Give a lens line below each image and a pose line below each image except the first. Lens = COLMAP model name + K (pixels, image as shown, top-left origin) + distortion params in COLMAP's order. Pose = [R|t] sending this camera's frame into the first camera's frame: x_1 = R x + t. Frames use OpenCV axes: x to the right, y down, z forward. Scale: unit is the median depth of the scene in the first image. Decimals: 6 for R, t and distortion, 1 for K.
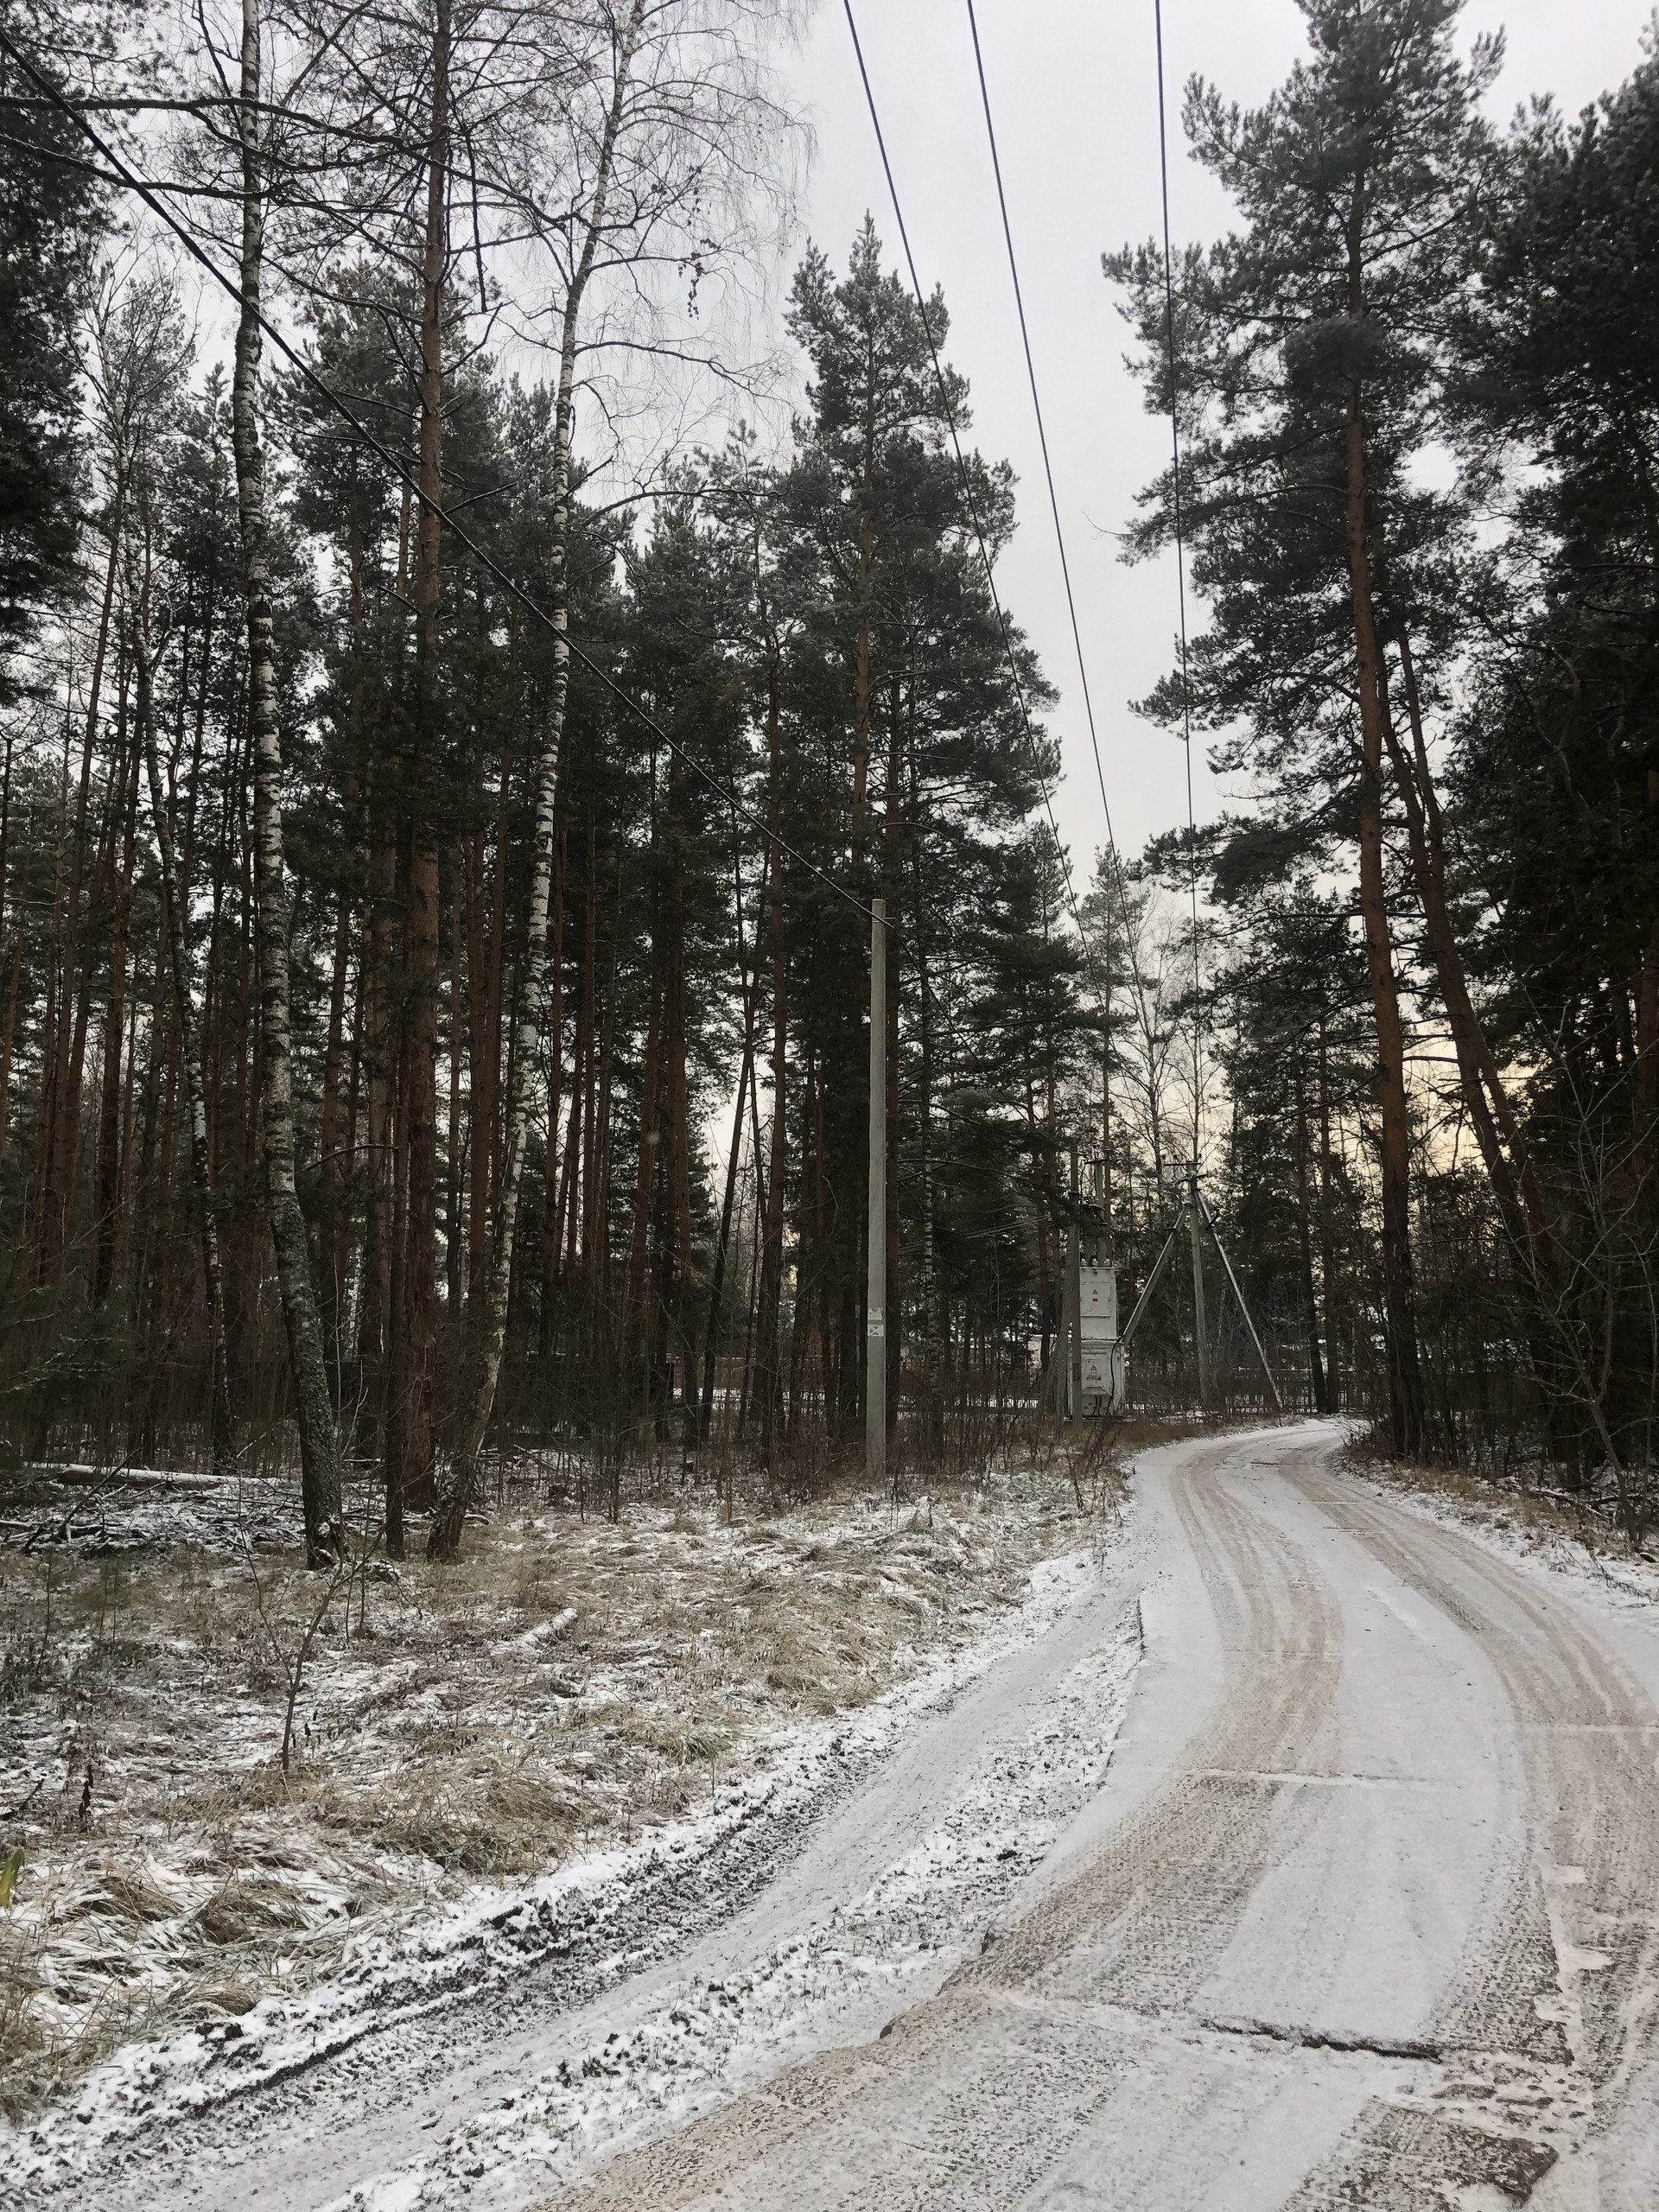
lens RADIAL K [[1800.5, 0, 826.6], [0, 1800.5, 1111.0], [0, 0, 1]] dist [0.036666, -0.036426]
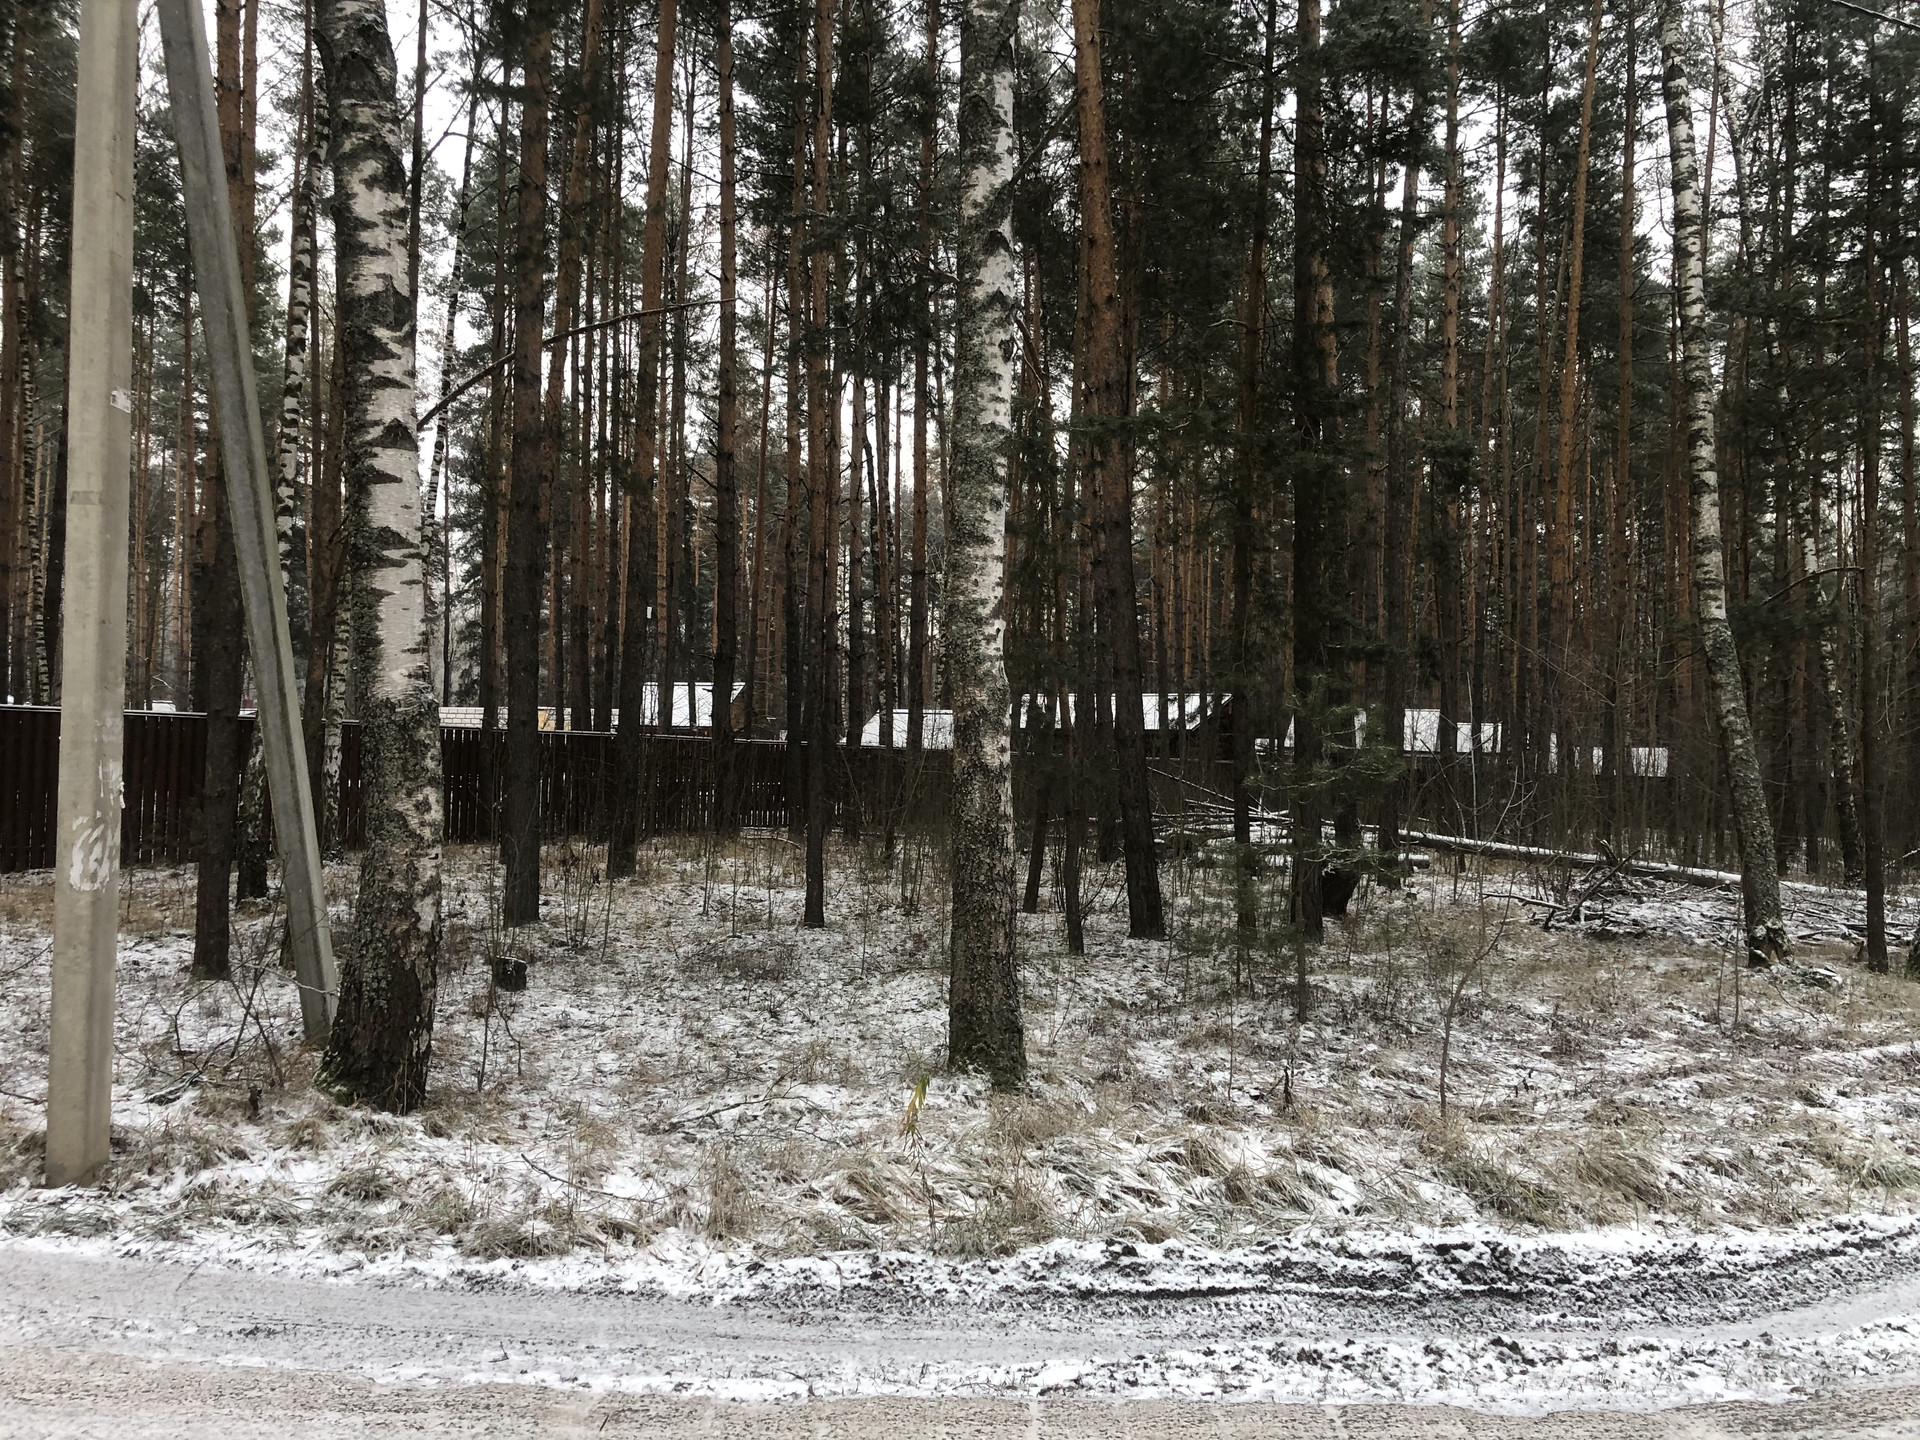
lens RADIAL K [[1541.4, 0, 958.2], [0, 1541.4, 712.3], [0, 0, 1]] dist [0.054214, -0.051582]
pose [[0.598394, -0.019251, -0.800970, 0.443038], [0.093337, 0.994579, 0.045827, 0.040051], [0.795746, -0.102183, 0.596947, 0.217320]]
